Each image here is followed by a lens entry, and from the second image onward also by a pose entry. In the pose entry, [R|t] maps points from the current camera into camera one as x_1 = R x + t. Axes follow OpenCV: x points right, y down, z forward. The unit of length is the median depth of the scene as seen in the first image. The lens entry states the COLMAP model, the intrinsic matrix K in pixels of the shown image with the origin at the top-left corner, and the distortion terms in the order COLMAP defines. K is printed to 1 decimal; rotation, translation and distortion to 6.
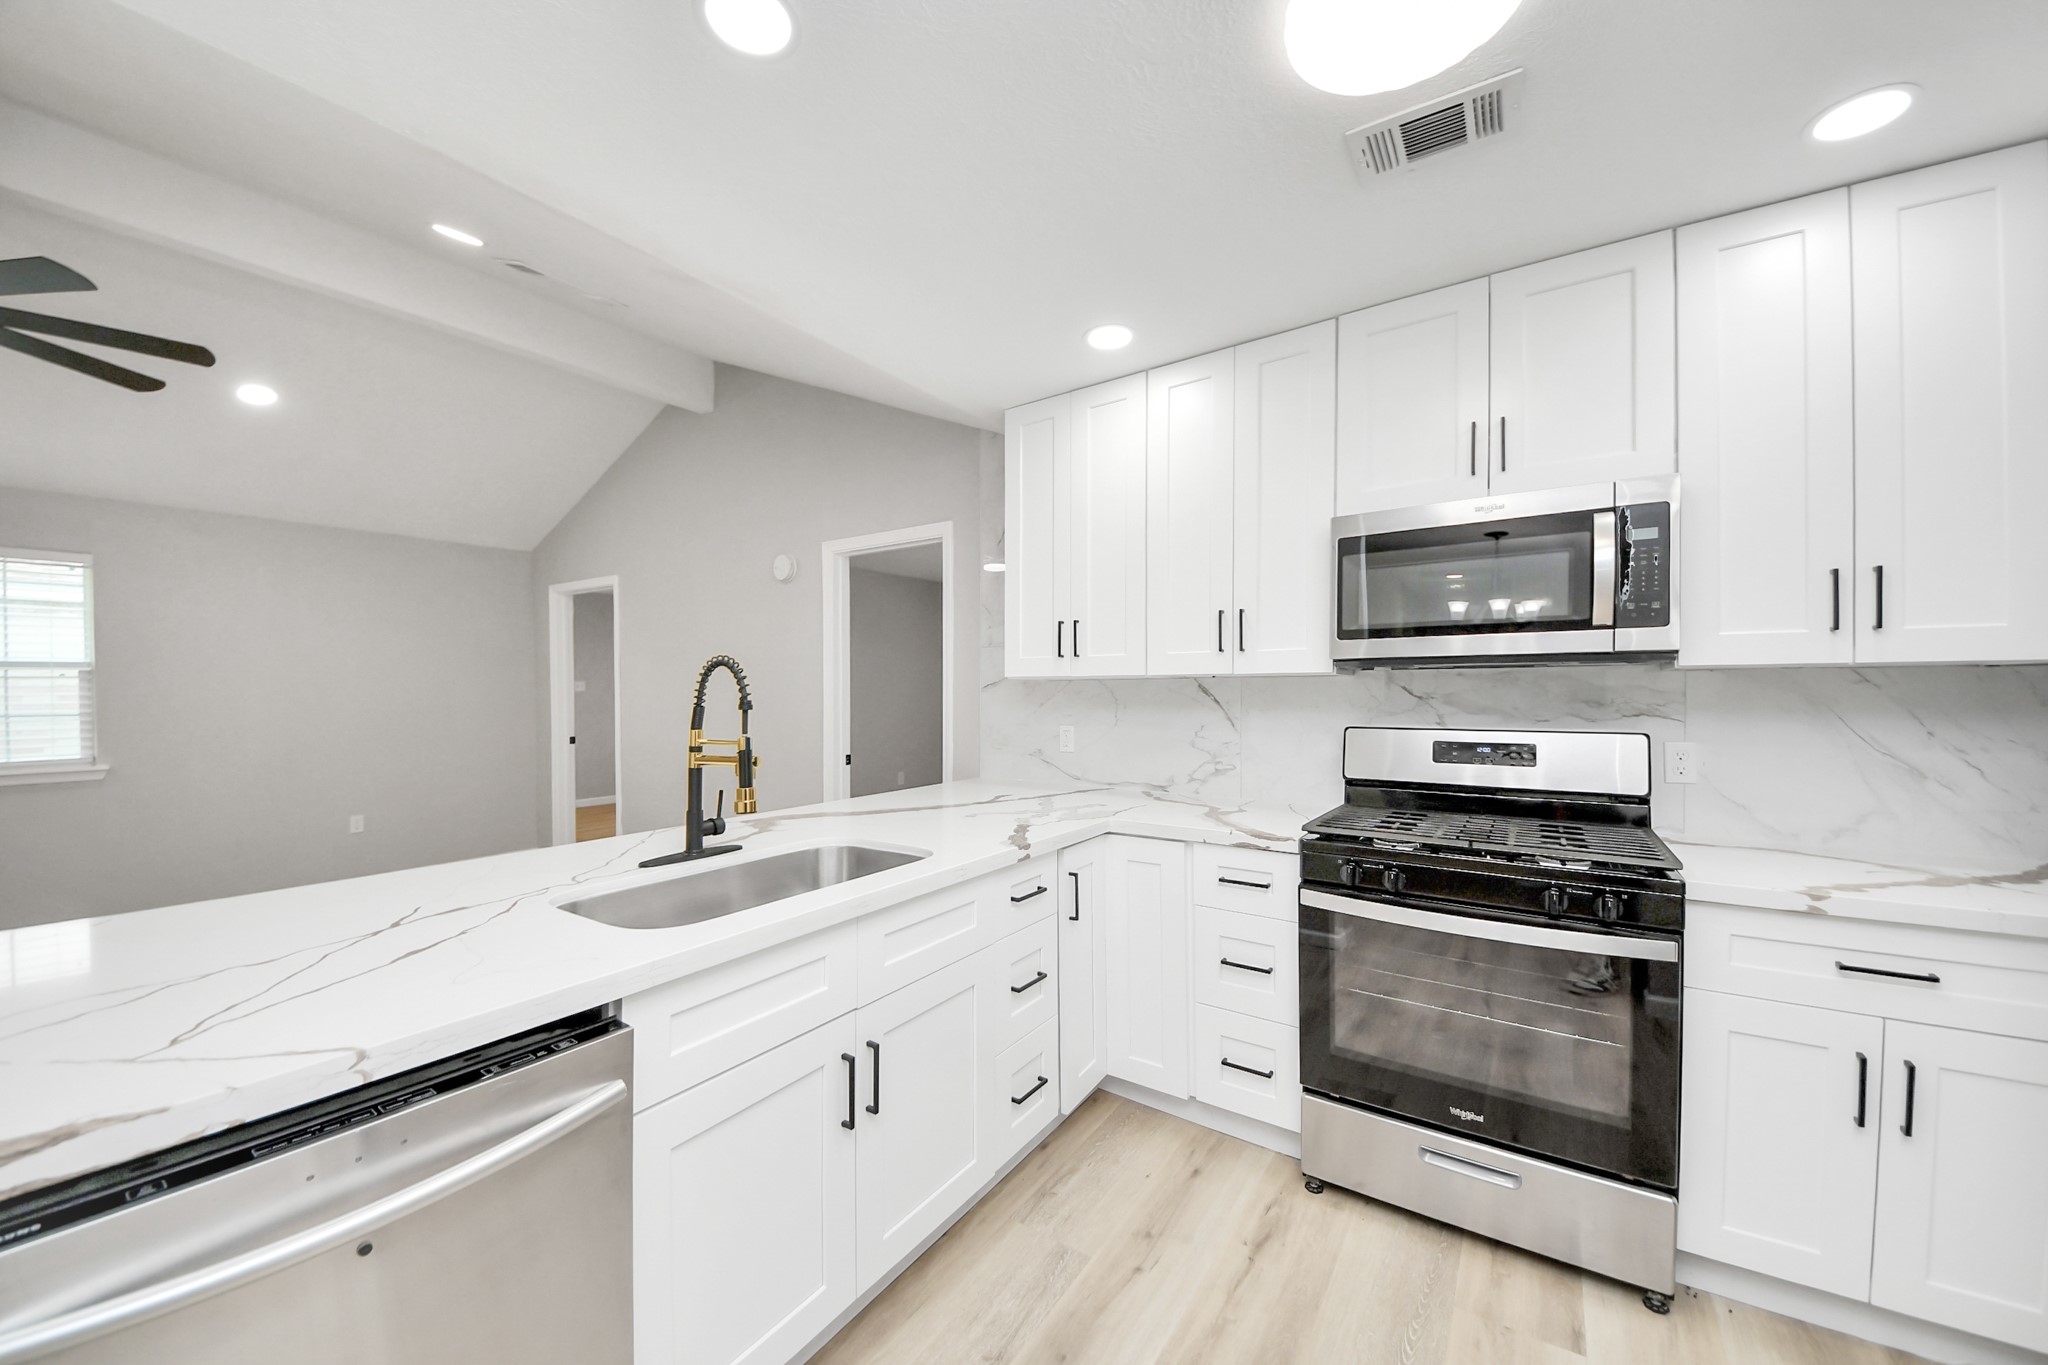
lens RADIAL K [[739.2, 0, 1018.2], [0, 739.2, 694.1], [0, 0, 1]] dist [0.023042, -0.015625]
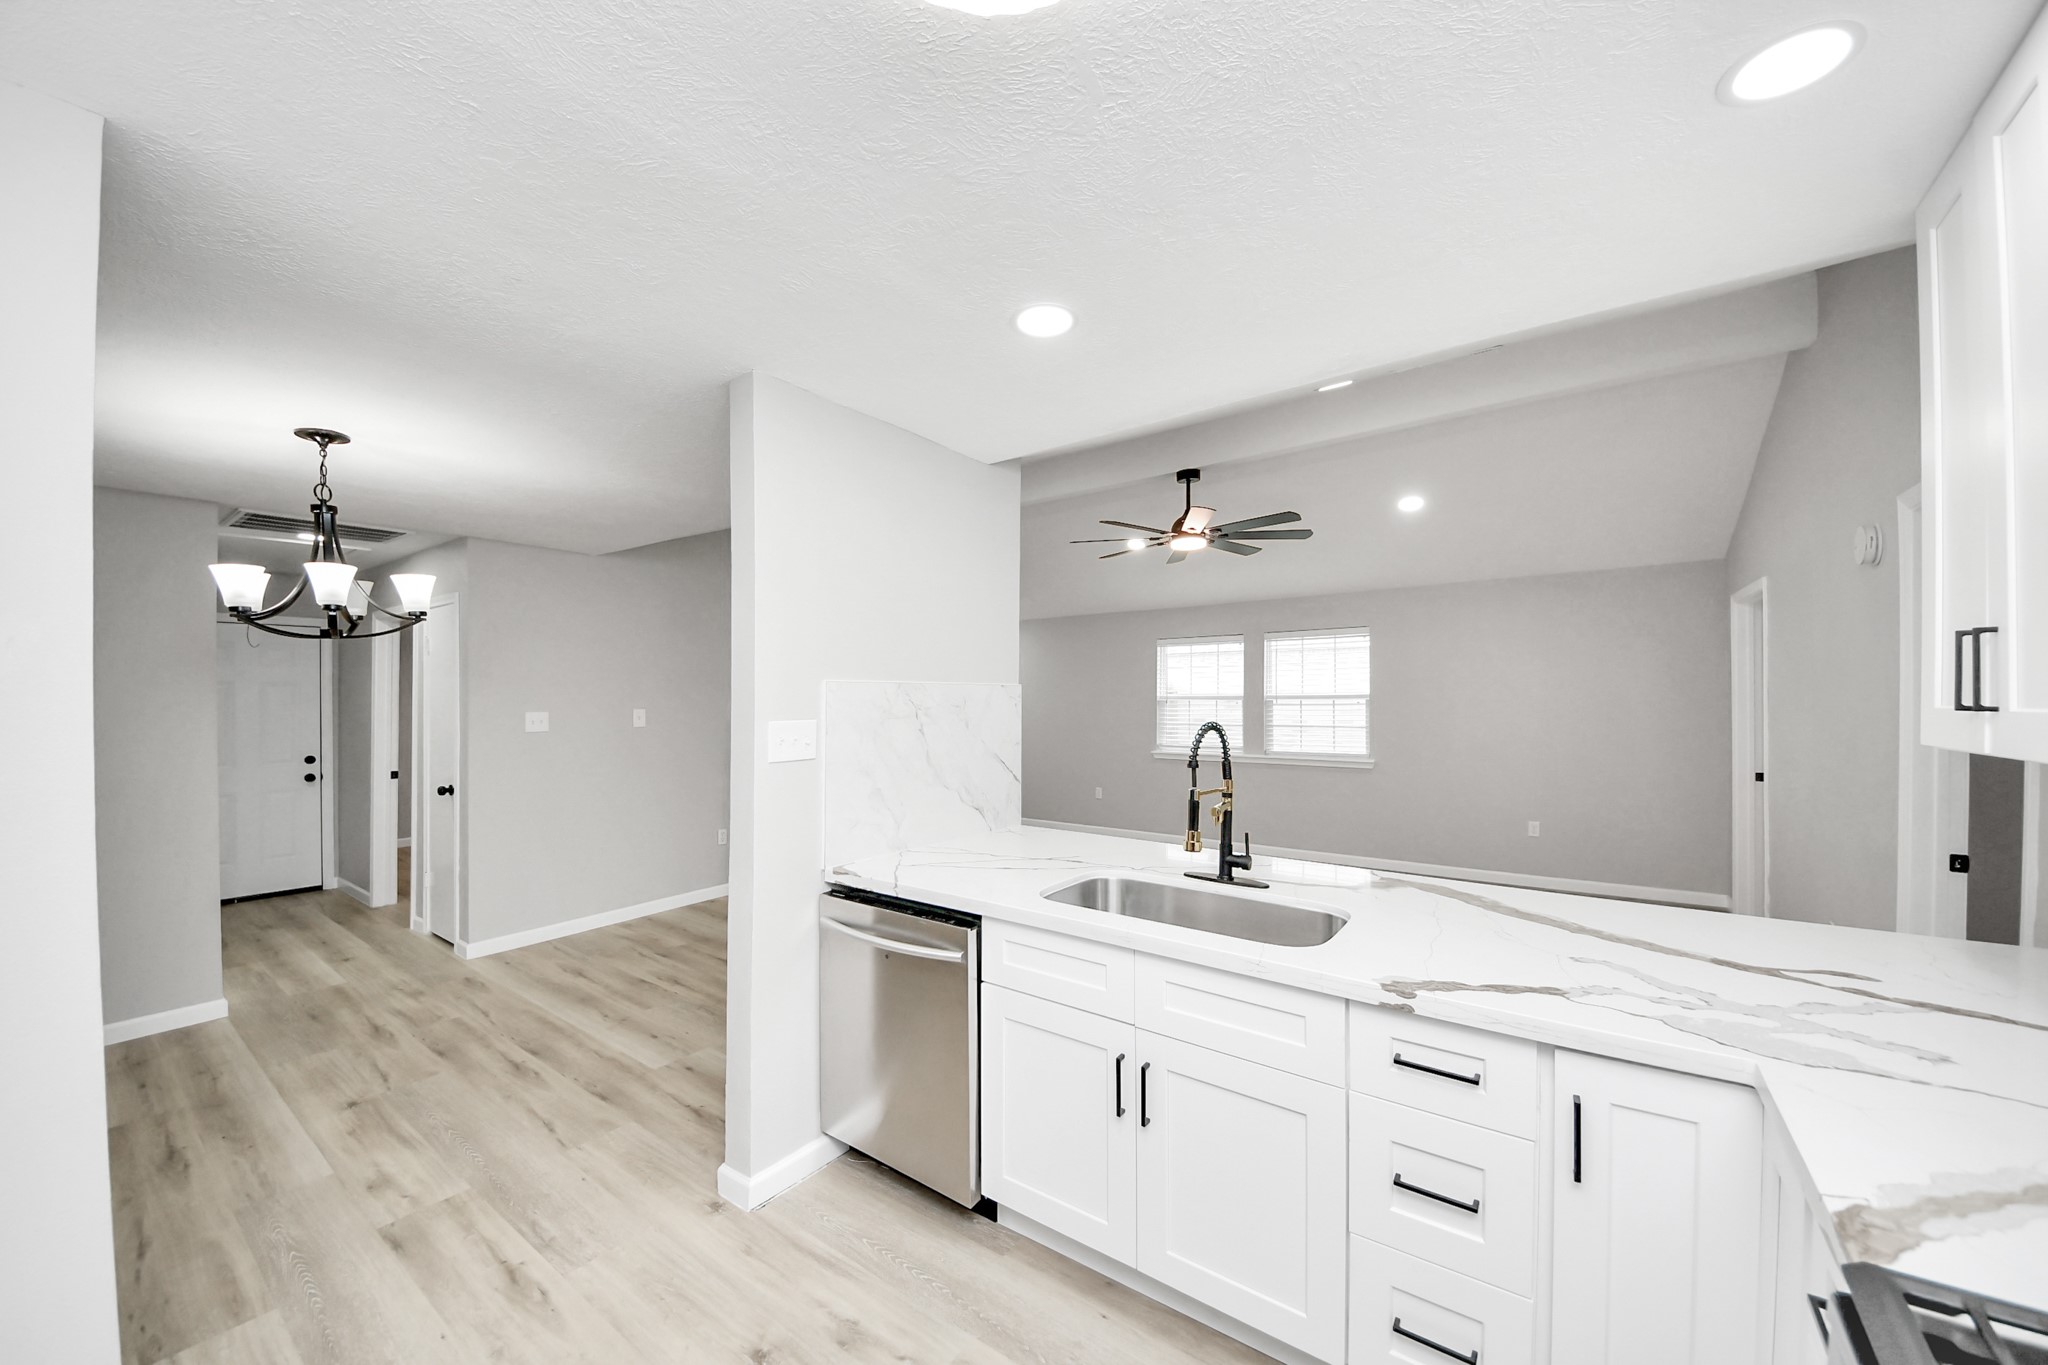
lens RADIAL K [[744.8, 0, 1029.6], [0, 744.8, 692.5], [0, 0, 1]] dist [0.038120, -0.022002]
pose [[-0.026109, -0.002213, -0.999657, 0.707746], [-0.002411, 0.999995, -0.002151, -0.081382], [0.999656, 0.002354, -0.026114, 0.601104]]
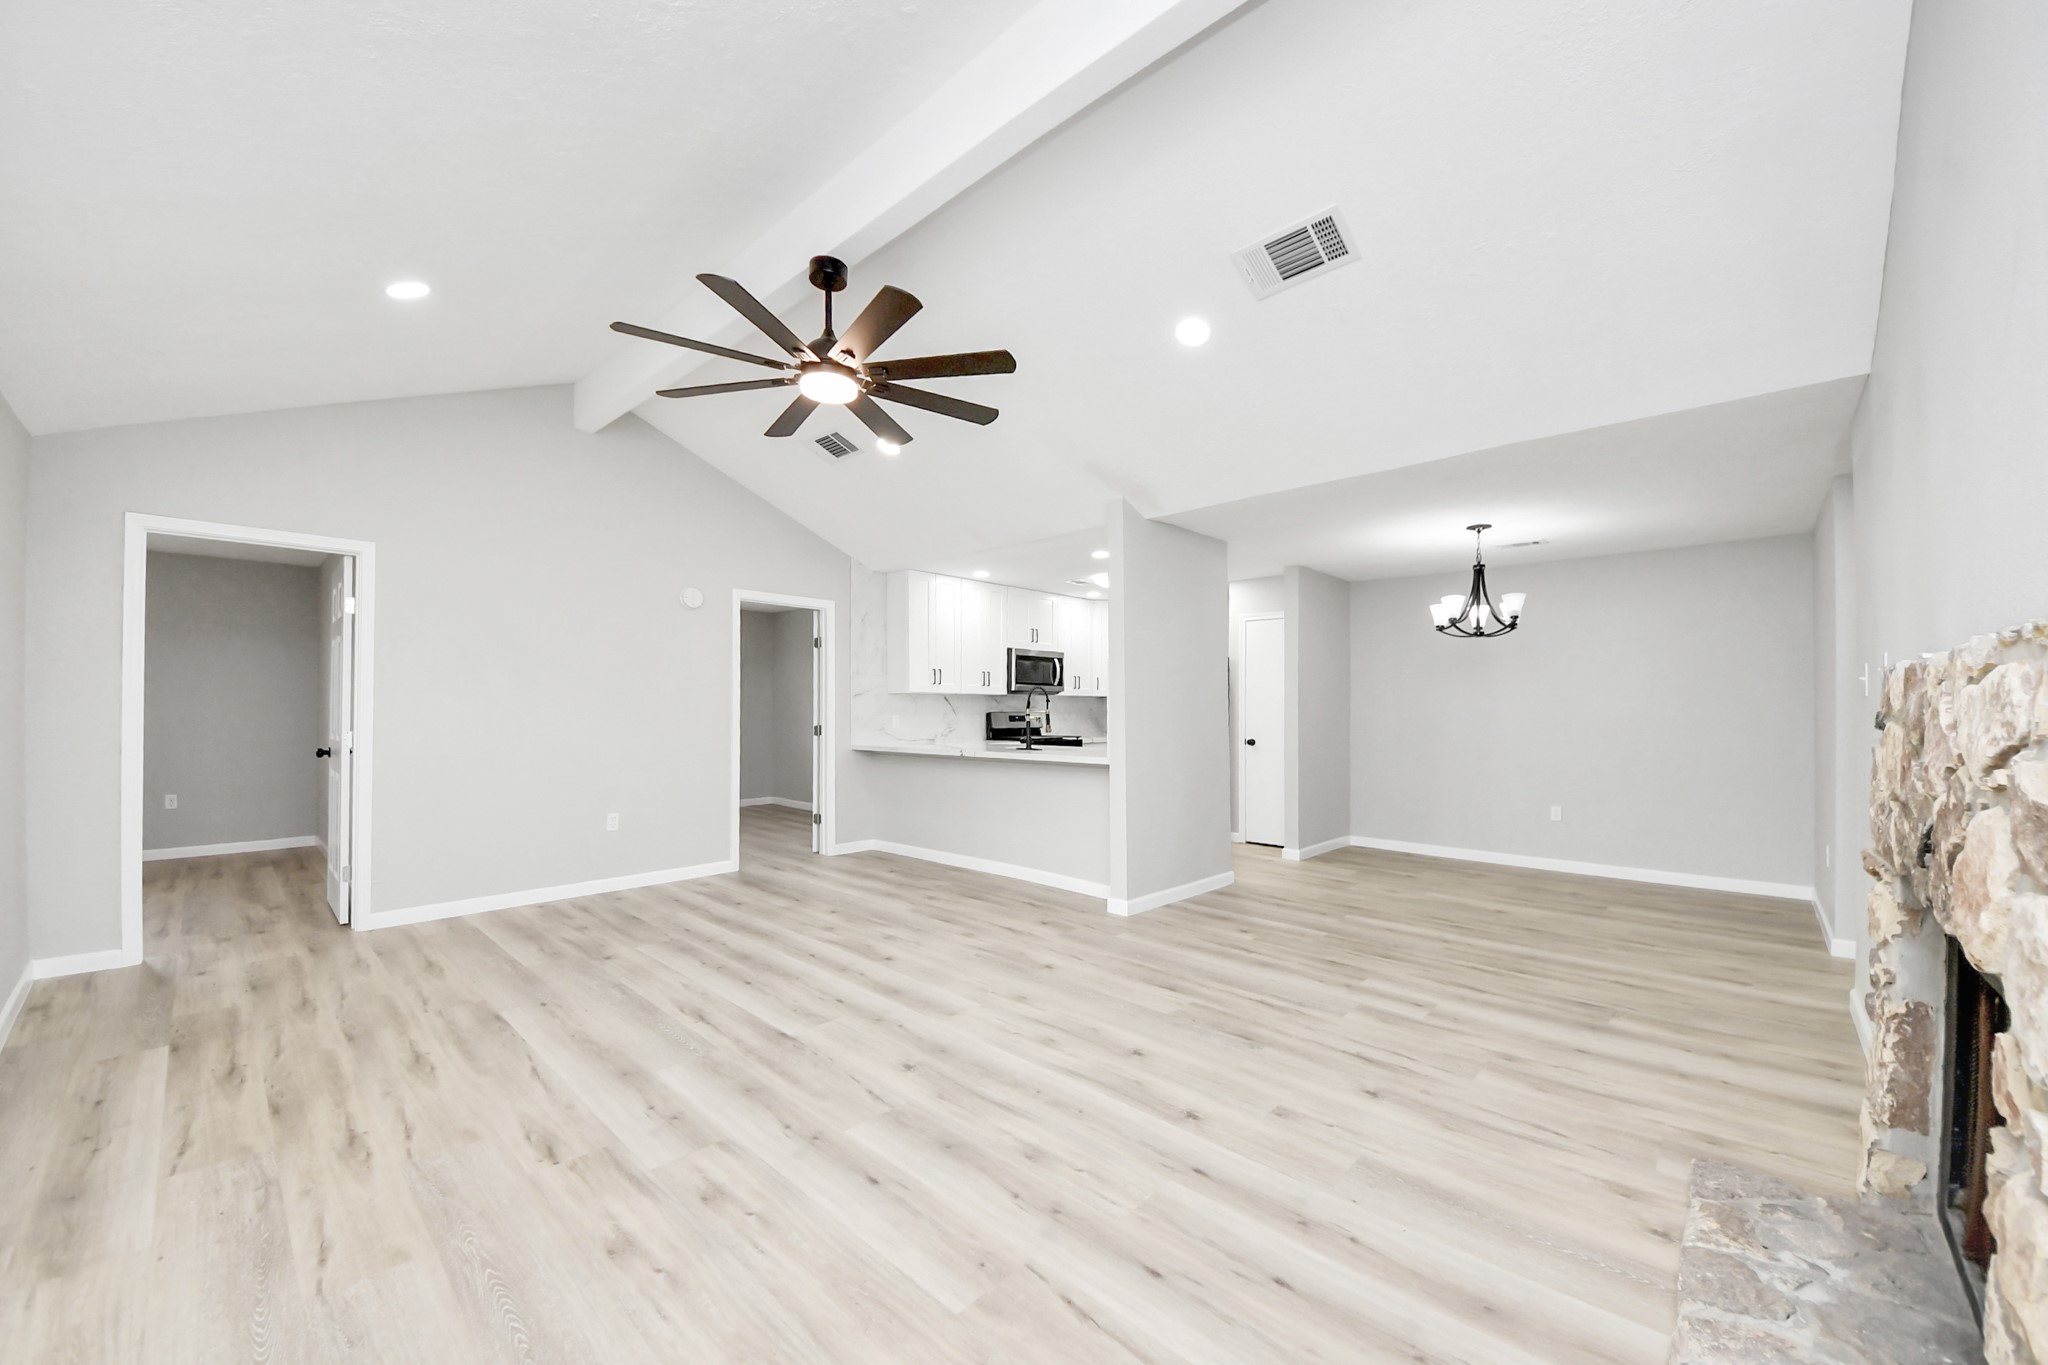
lens RADIAL K [[767.0, 0, 1021.5], [0, 767.0, 702.8], [0, 0, 1]] dist [0.021234, -0.018428]
pose [[0.140320, 0.012429, 0.990028, -3.021369], [0.002461, 0.999914, -0.012902, 0.054780], [-0.990103, 0.004247, 0.140278, 0.448629]]
